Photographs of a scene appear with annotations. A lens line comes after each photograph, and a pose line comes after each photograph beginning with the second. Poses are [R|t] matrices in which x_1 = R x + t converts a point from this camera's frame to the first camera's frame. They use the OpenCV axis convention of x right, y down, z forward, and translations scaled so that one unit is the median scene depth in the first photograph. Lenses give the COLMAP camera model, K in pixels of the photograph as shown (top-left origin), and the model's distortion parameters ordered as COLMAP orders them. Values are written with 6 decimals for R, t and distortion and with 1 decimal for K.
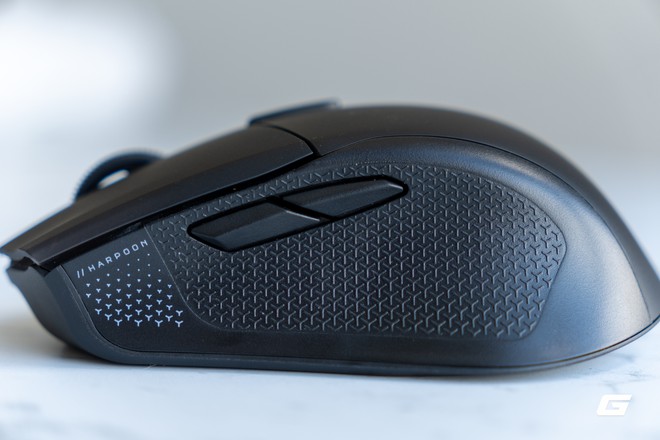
lens RADIAL K [[1526.6, 0, 326.5], [0, 1526.6, 217.6], [0, 0, 1]] dist [-0.157121, 0.000000]
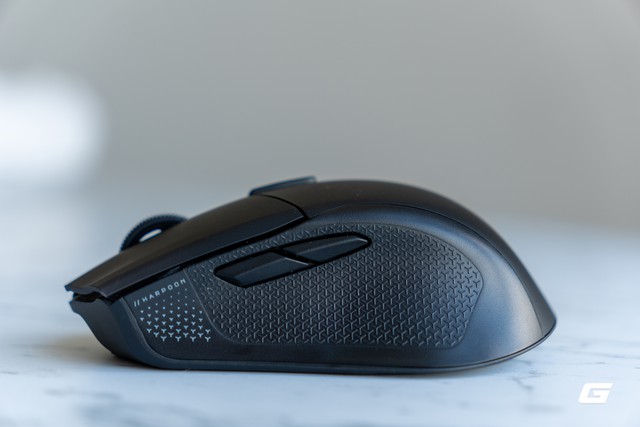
lens RADIAL K [[1480.3, 0, 321.5], [0, 1480.3, 214.3], [0, 0, 1]] dist [-0.157121, 0.000000]
pose [[0.997551, -0.002125, 0.069916, -0.087415], [0.004703, 0.999314, -0.036726, 0.005847], [-0.069790, 0.036965, 0.996877, -0.356411]]
